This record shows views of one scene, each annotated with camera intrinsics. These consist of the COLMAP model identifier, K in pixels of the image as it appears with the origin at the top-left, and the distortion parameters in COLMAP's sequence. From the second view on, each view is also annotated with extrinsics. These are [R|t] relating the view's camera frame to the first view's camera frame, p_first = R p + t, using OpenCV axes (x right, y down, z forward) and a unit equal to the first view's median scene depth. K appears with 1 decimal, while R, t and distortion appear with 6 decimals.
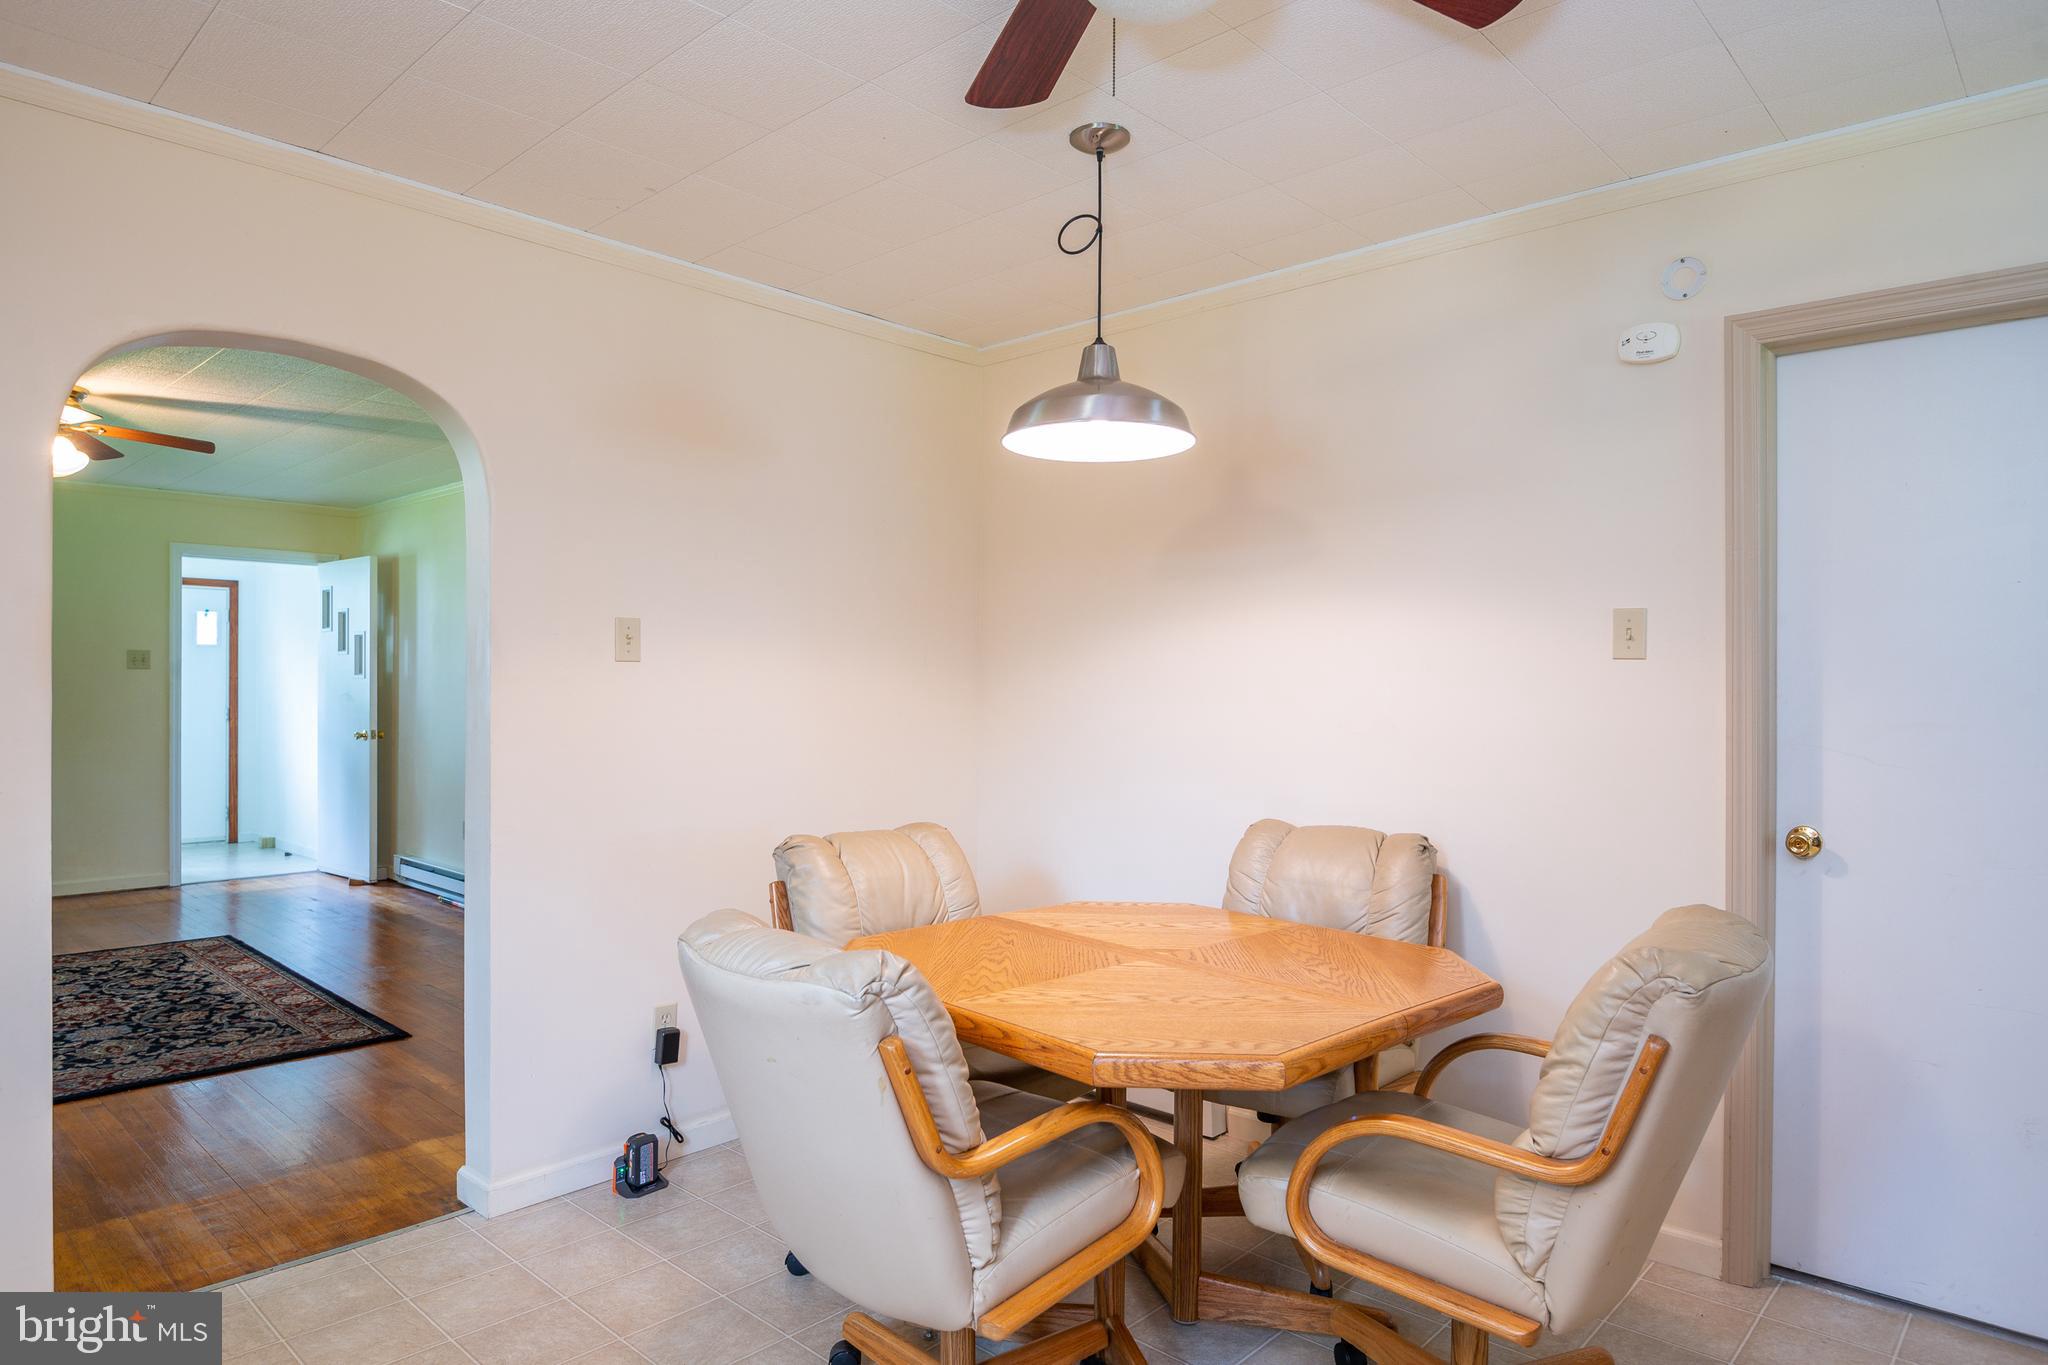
lens RADIAL K [[1208.4, 0, 999.0], [0, 1208.4, 683.4], [0, 0, 1]] dist [0.001009, -0.001329]
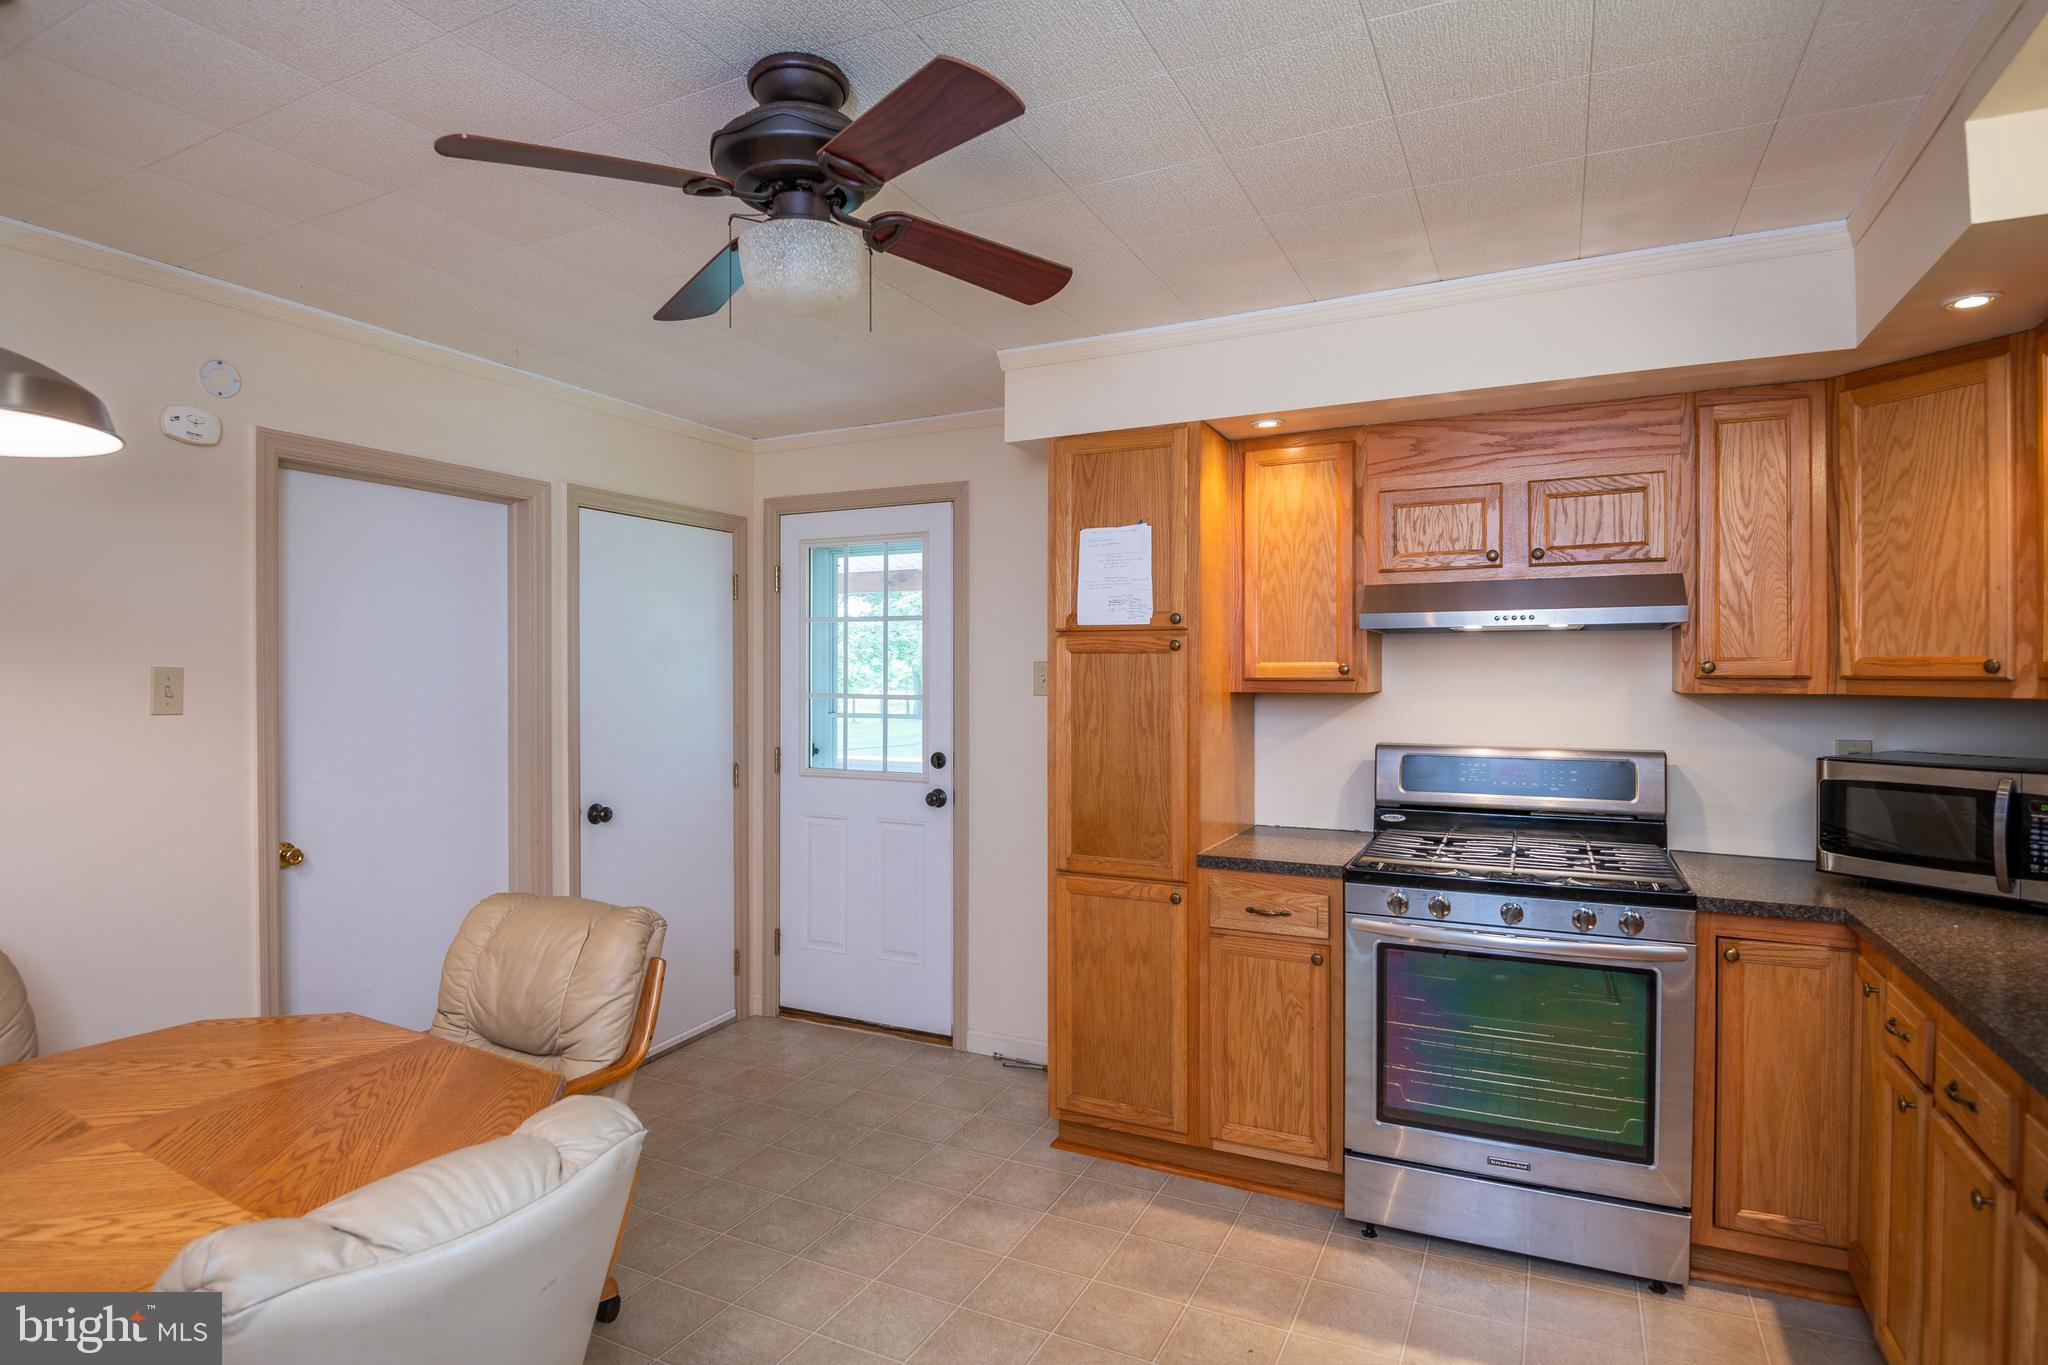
lens RADIAL K [[1100.0, 0, 1017.3], [0, 1100.0, 664.4], [0, 0, 1]] dist [0.007802, -0.027849]
pose [[-0.303298, -0.002383, 0.952893, -0.226416], [-0.000440, 0.999997, 0.002361, -0.024536], [-0.952896, 0.000297, -0.303298, 0.211439]]
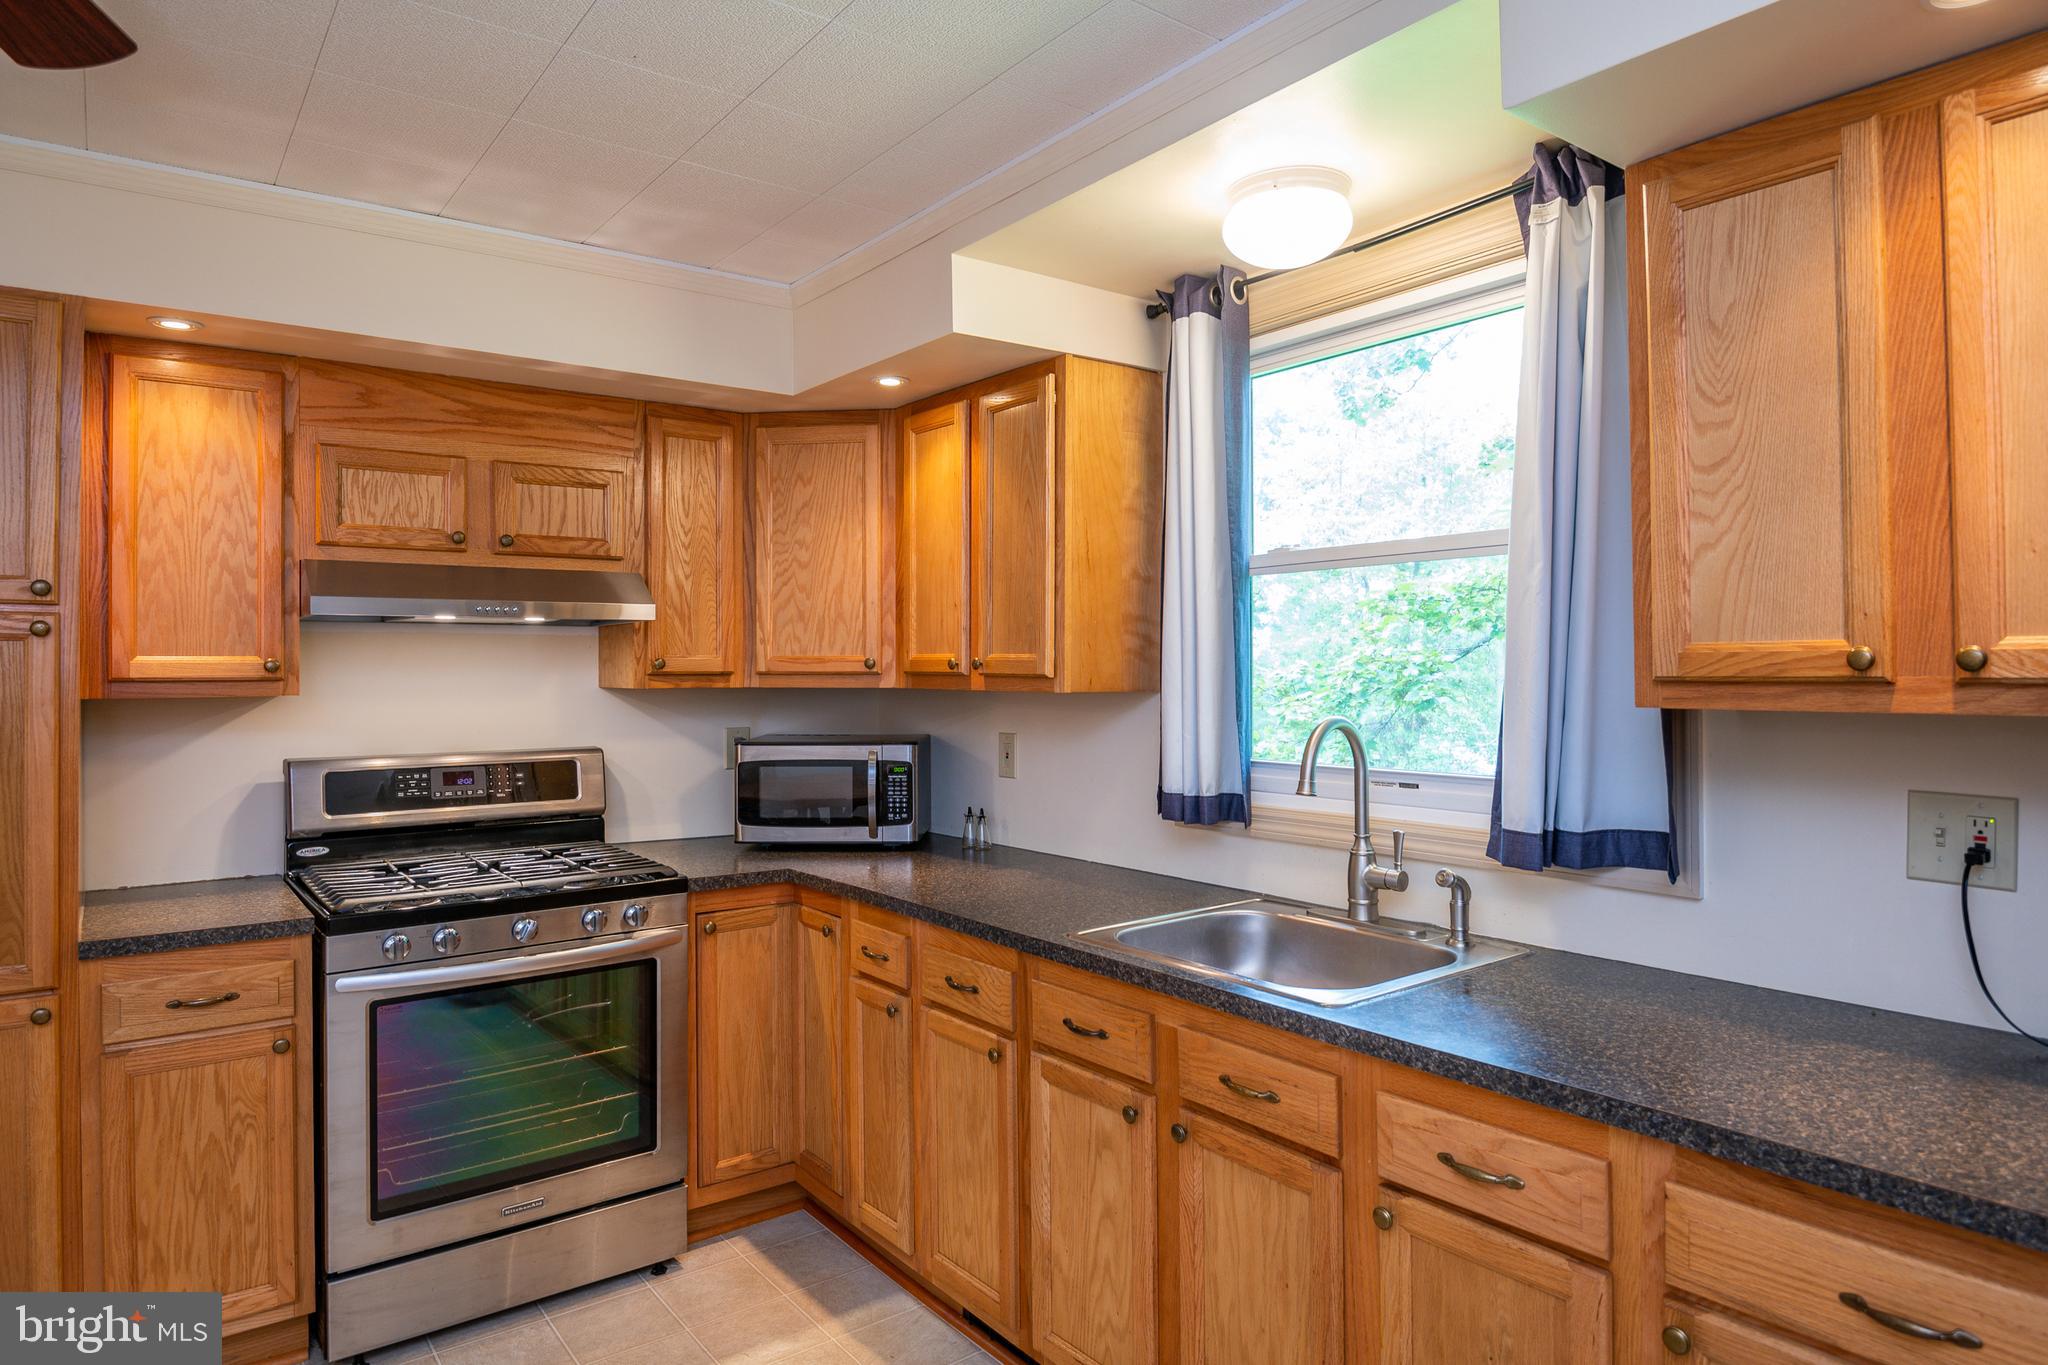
lens RADIAL K [[1242.7, 0, 1019.3], [0, 1242.7, 649.1], [0, 0, 1]] dist [0.027799, -0.030472]
pose [[-0.989997, -0.004056, 0.141031, -0.133533], [-0.005828, 0.999909, -0.012151, -0.023437], [-0.140969, -0.012851, -0.989931, 0.298650]]
